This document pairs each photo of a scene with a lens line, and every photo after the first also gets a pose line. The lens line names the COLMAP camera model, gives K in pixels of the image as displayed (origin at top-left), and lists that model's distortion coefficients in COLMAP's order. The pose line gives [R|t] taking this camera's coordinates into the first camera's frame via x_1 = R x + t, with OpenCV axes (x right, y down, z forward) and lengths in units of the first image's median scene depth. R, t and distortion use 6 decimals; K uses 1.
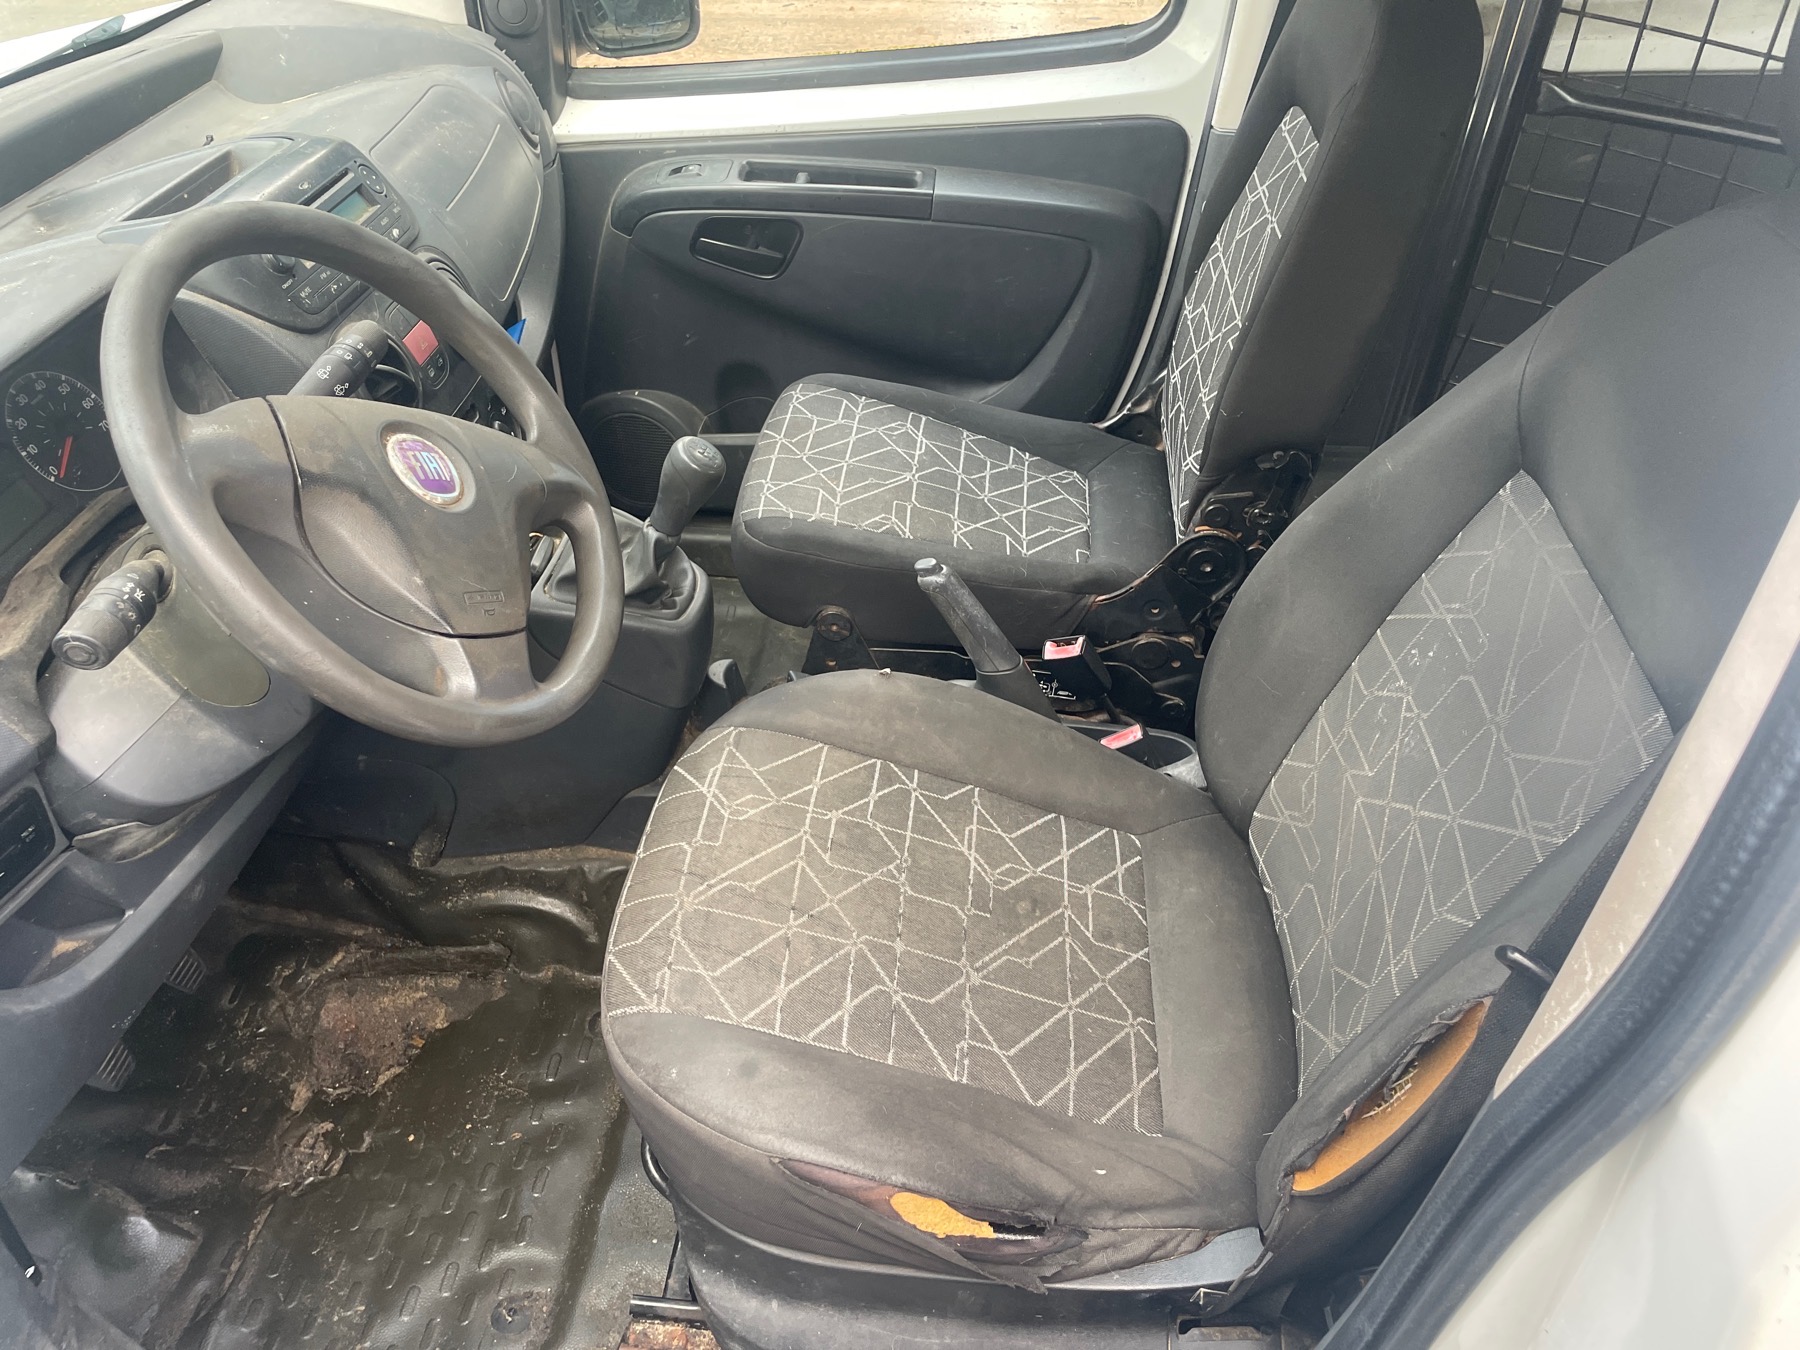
lens RADIAL K [[1358.4, 0, 887.9], [0, 1358.4, 658.0], [0, 0, 1]] dist [0.084801, -0.104662]
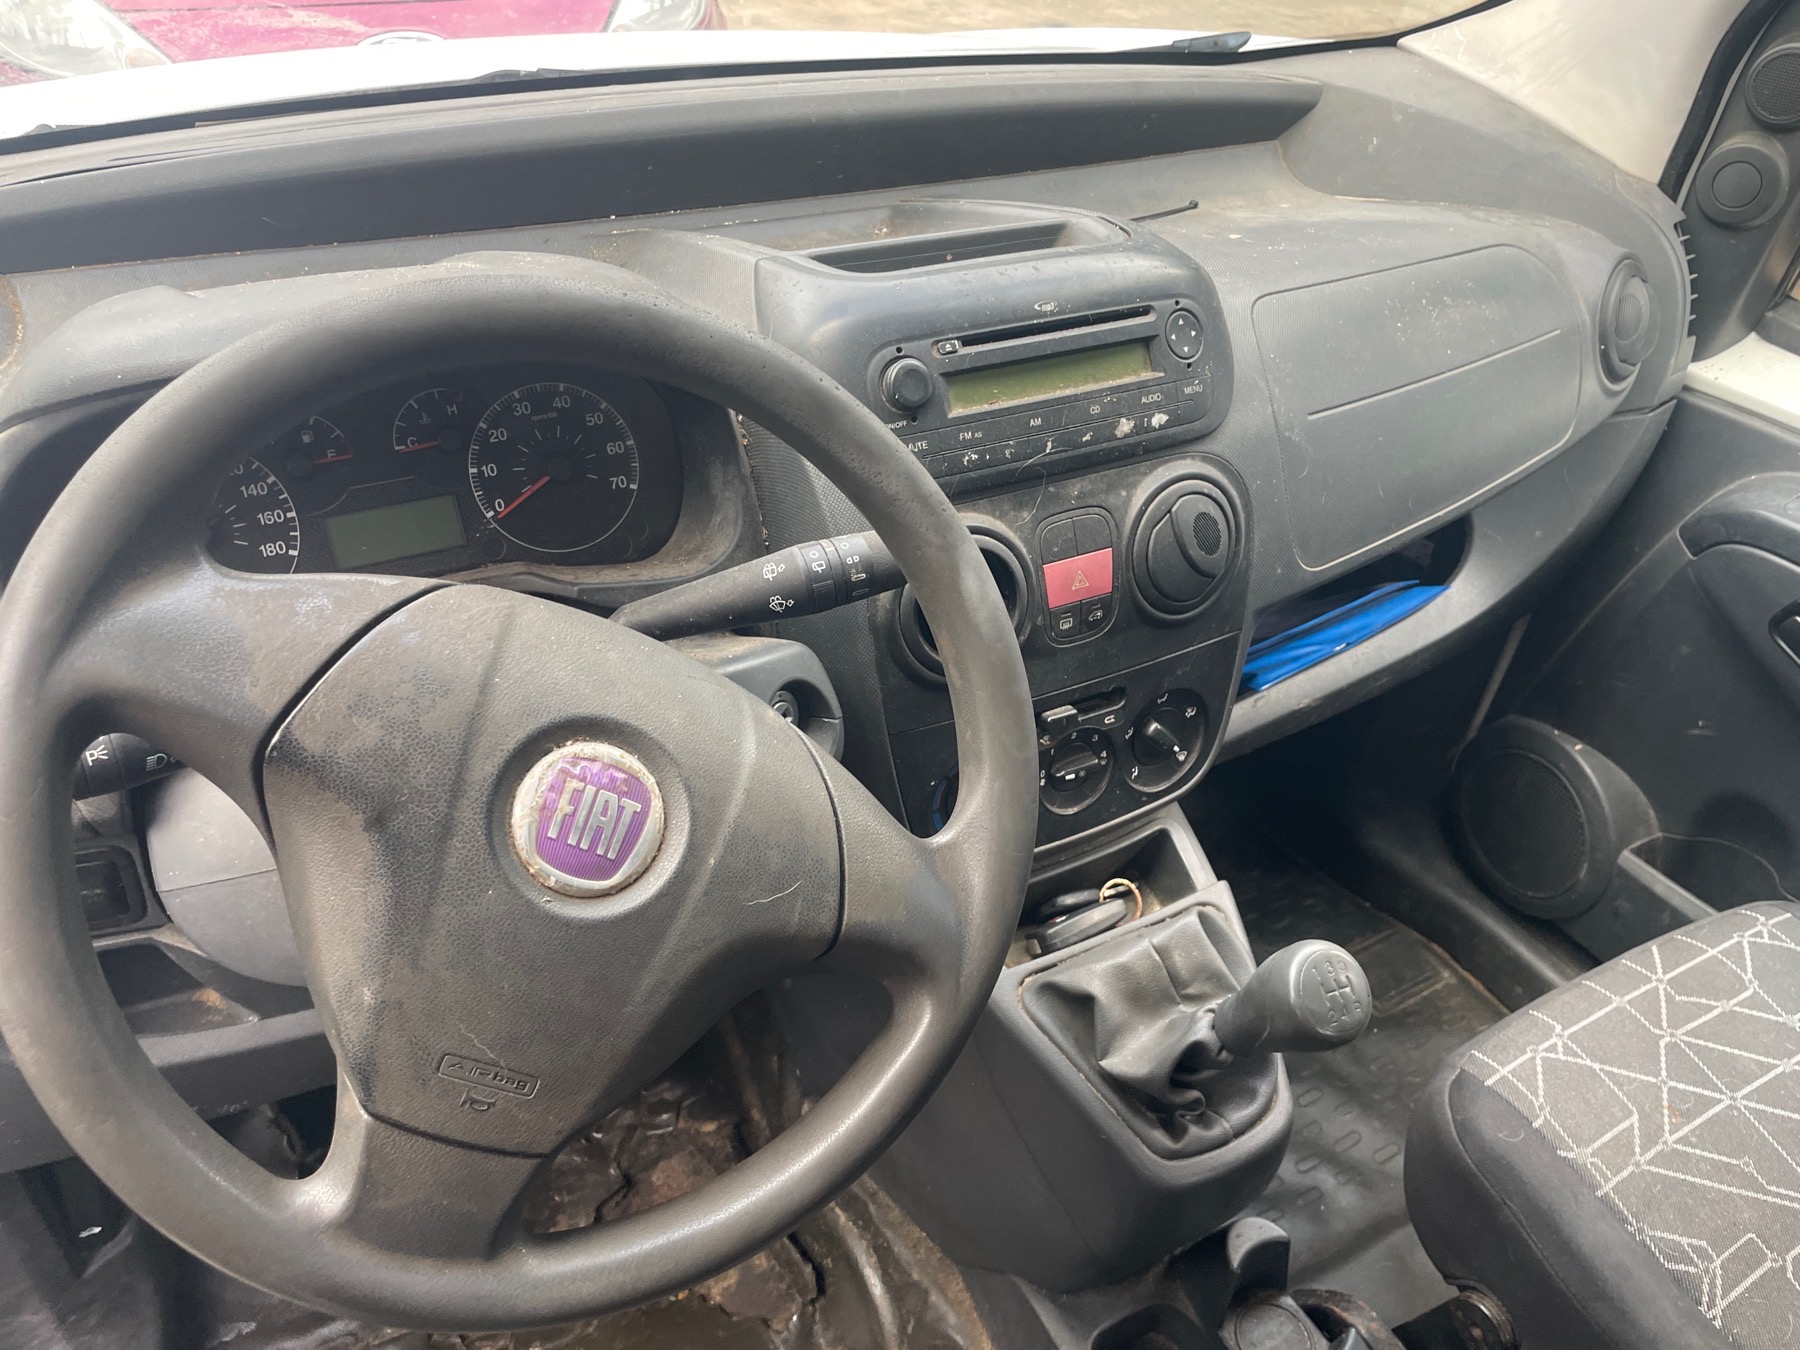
lens RADIAL K [[1358.4, 0, 929.4], [0, 1358.4, 692.9], [0, 0, 1]] dist [0.084801, -0.104662]
pose [[0.581078, 0.544481, -0.604888, 0.037587], [-0.561123, 0.806376, 0.186812, -0.264350], [0.589482, 0.230864, 0.774088, 0.468913]]
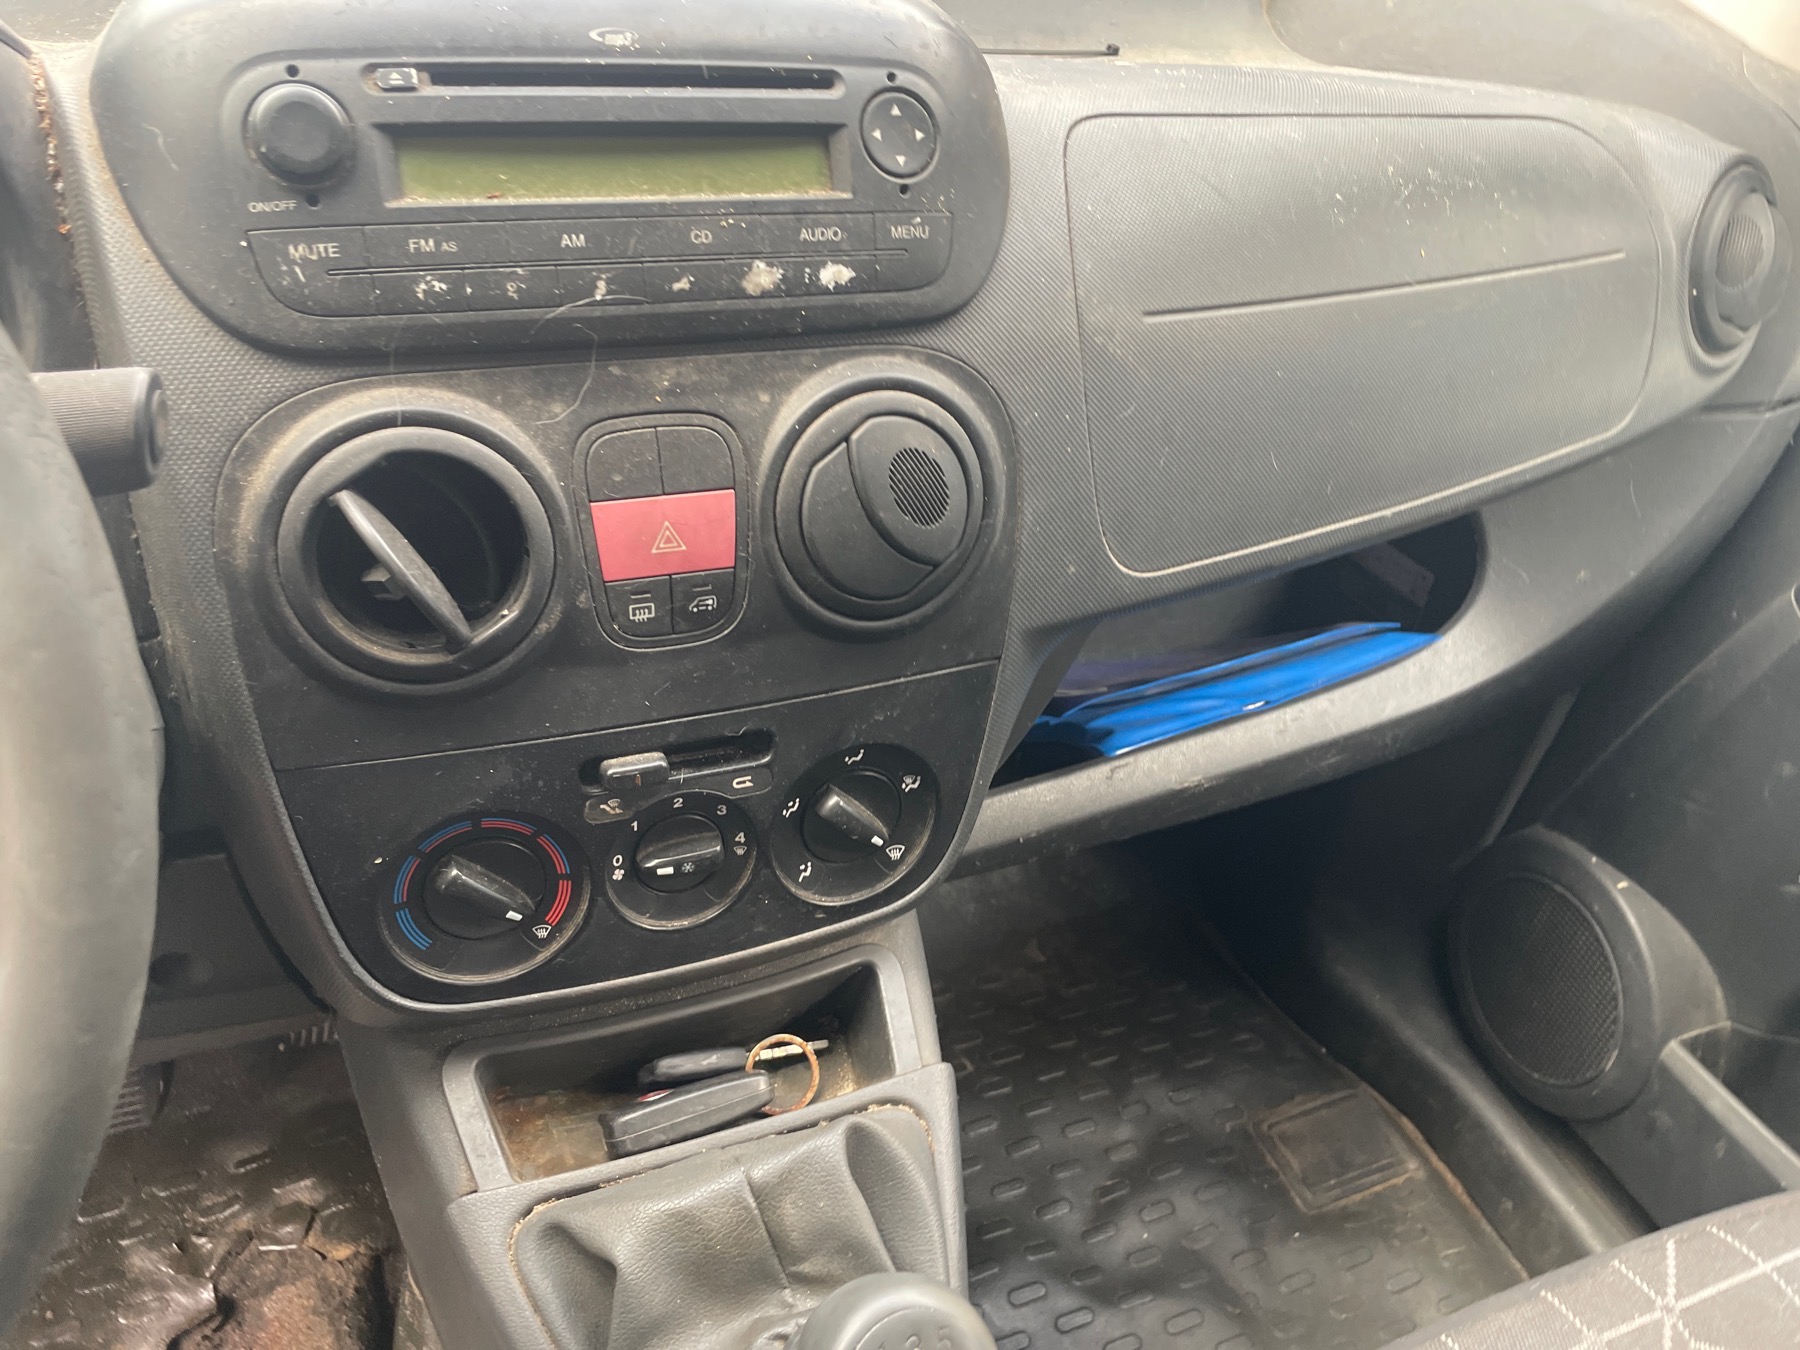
lens RADIAL K [[1373.4, 0, 898.0], [0, 1373.4, 666.5], [0, 0, 1]] dist [0.055244, -0.070757]
pose [[0.457974, 0.591283, -0.663810, -0.042203], [-0.631234, 0.742085, 0.225507, -0.324516], [0.625942, 0.315743, 0.713094, 0.778942]]
